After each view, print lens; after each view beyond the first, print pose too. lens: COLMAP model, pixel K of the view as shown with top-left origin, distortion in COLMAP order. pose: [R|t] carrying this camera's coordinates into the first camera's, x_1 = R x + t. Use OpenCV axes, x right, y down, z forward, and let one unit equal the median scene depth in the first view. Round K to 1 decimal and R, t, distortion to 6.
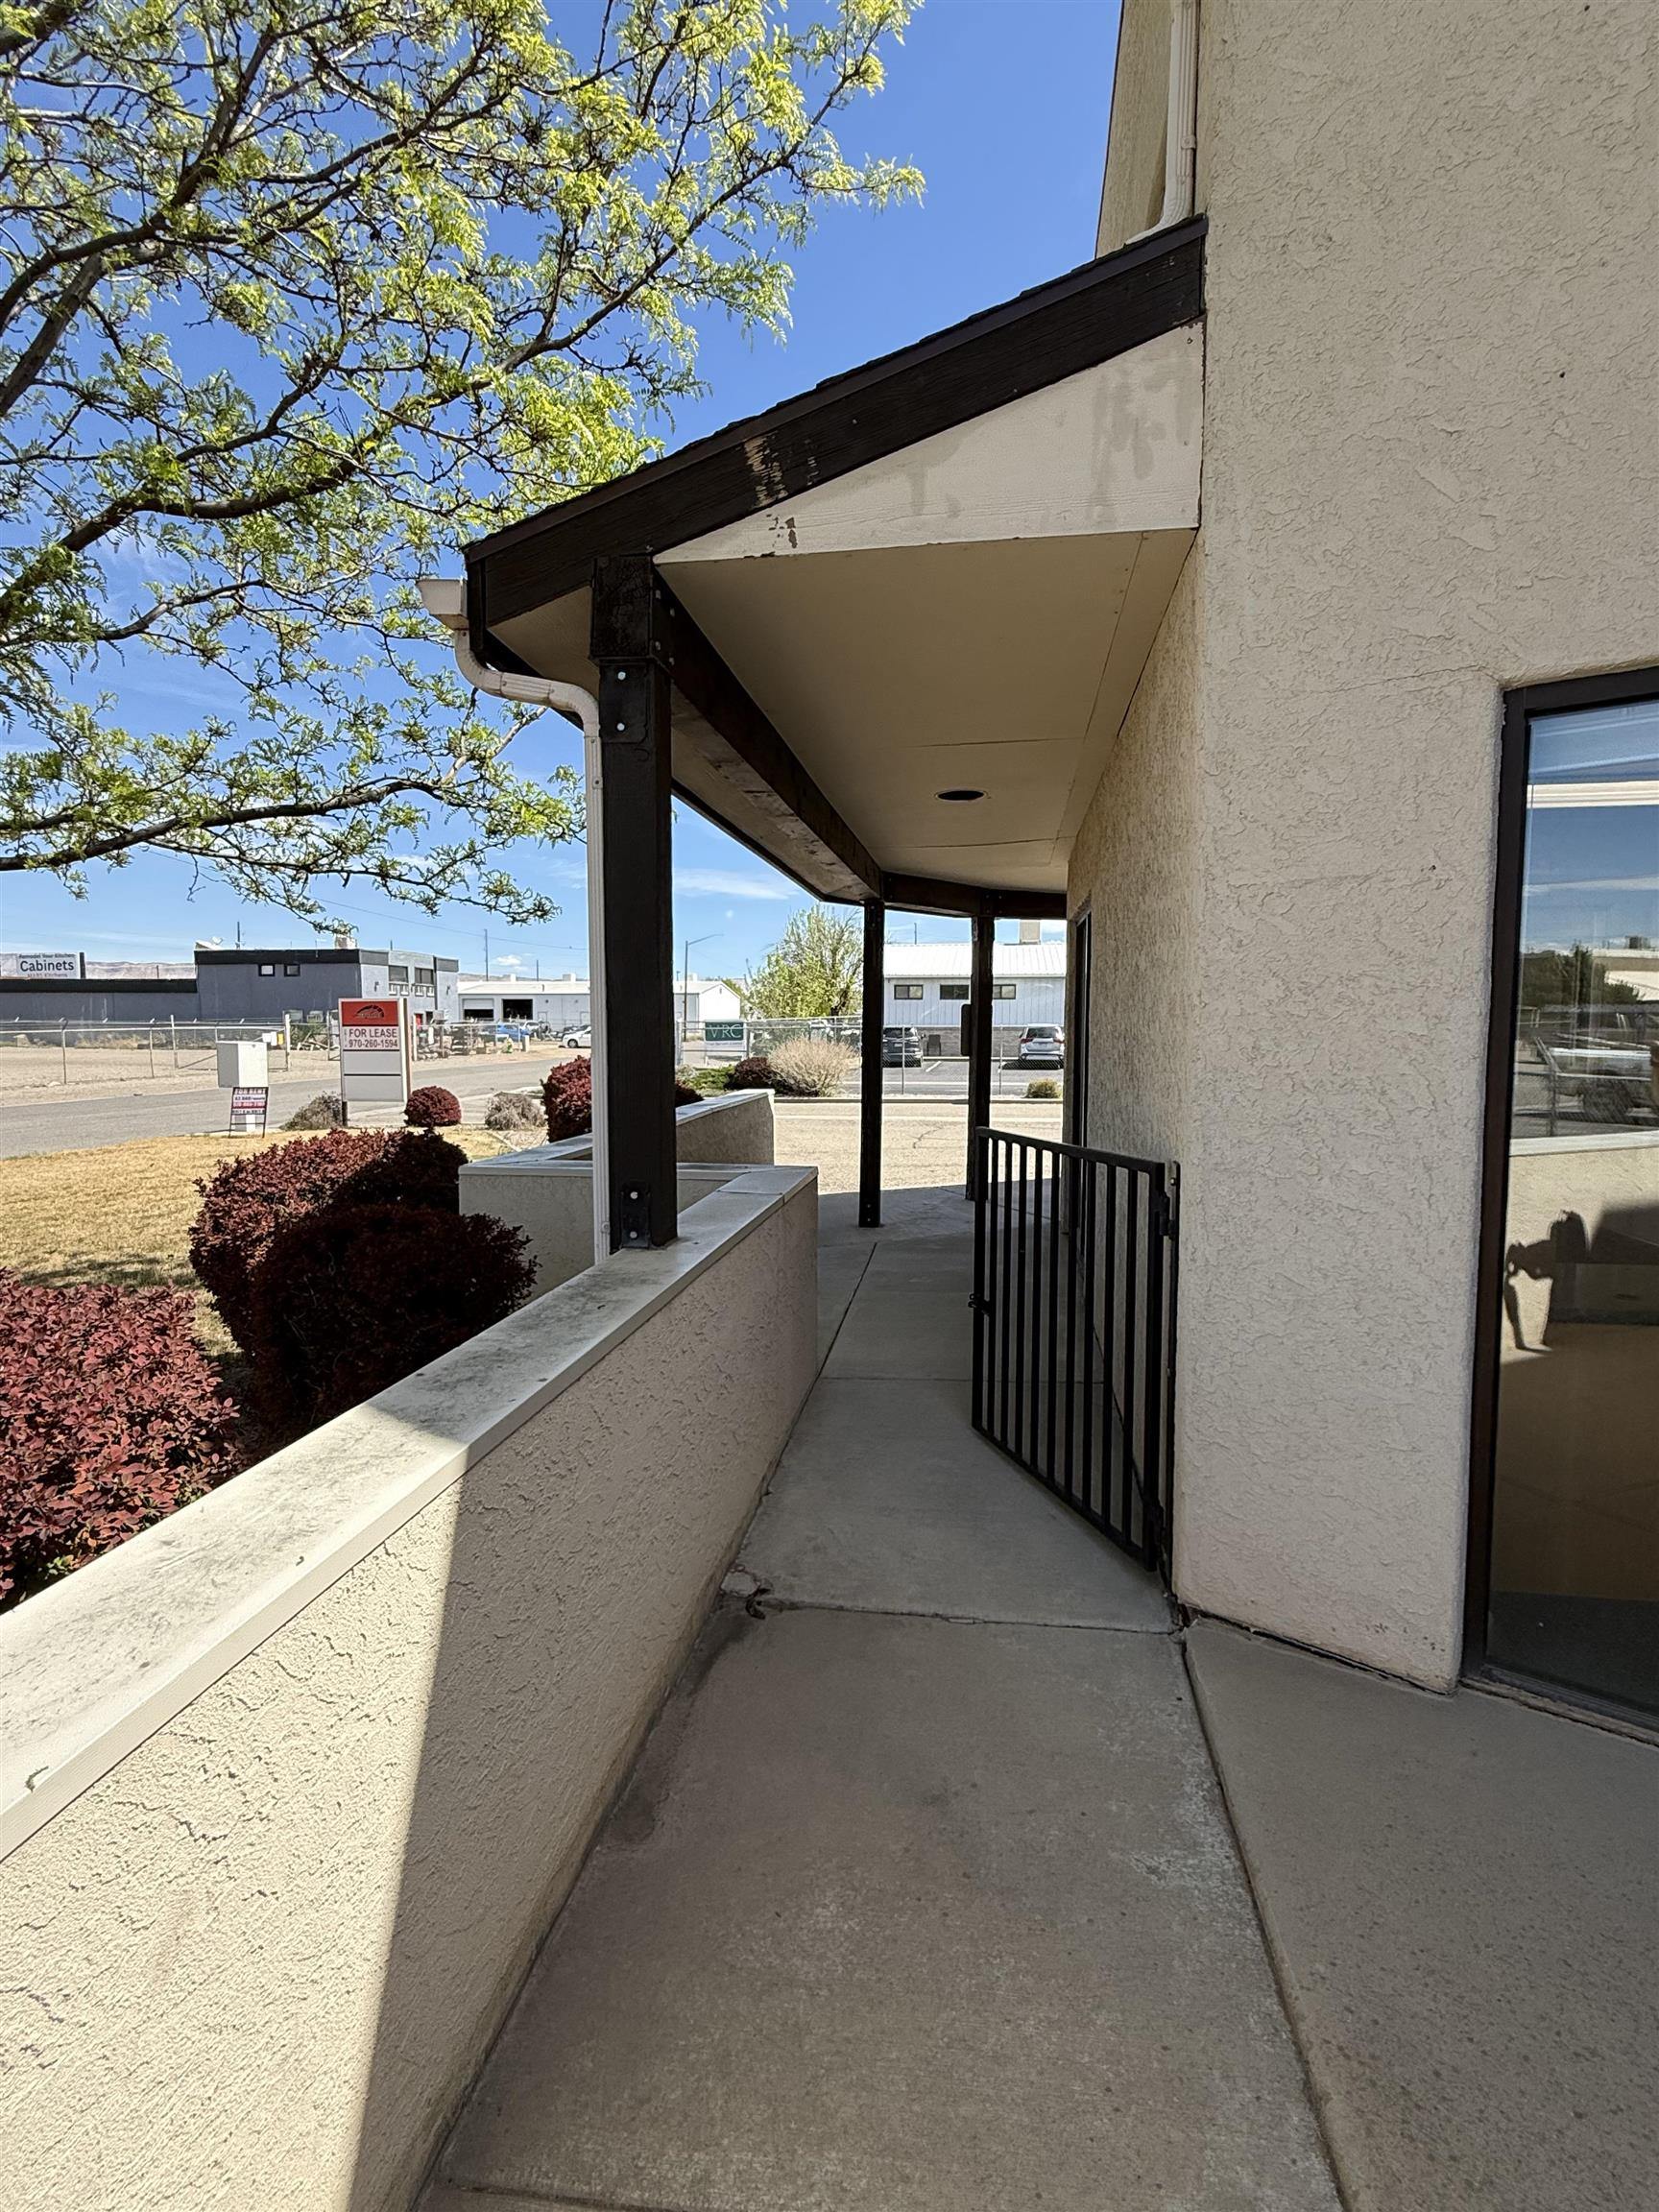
lens RADIAL K [[1093.8, 0, 829.5], [0, 1093.8, 1106.0], [0, 0, 1]] dist [-0.000292, 0.017557]
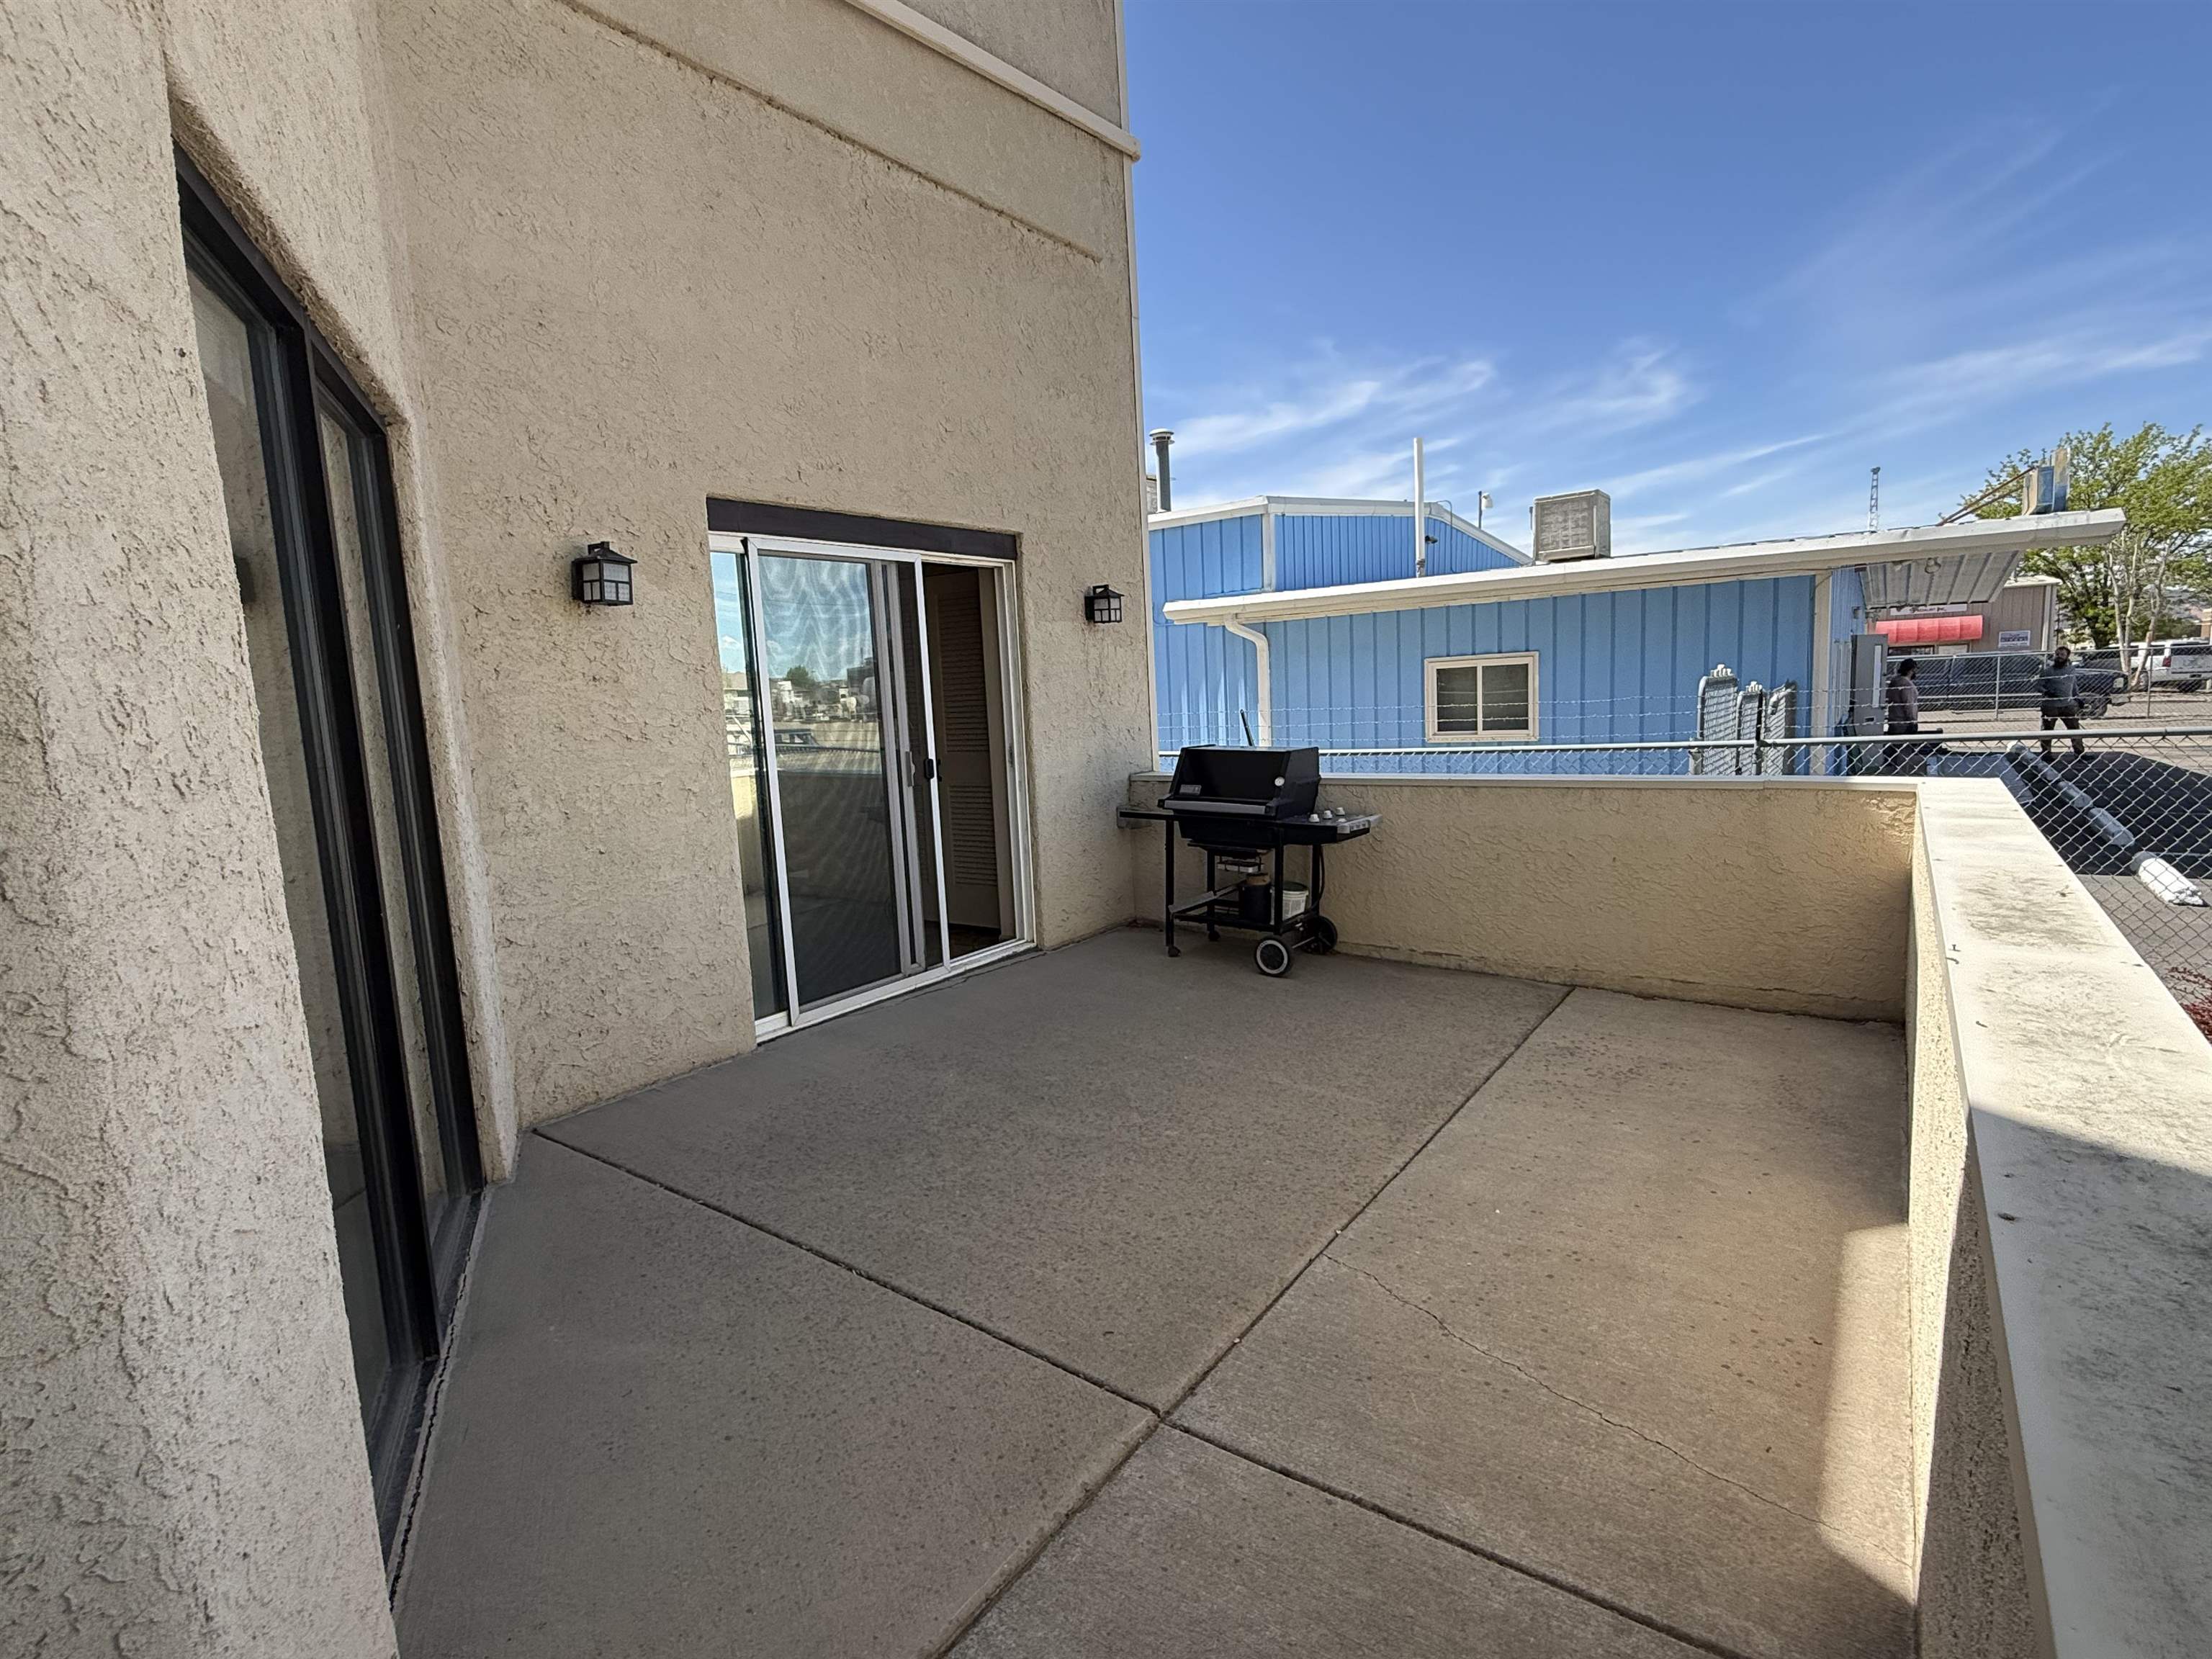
lens RADIAL K [[1093.8, 0, 1104.9], [0, 1093.8, 840.1], [0, 0, 1]] dist [-0.000292, 0.017557]
pose [[-0.890813, -0.024073, 0.453731, -0.130450], [0.078593, 0.975380, 0.206050, -0.092494], [-0.447521, 0.219212, -0.866990, 1.944271]]
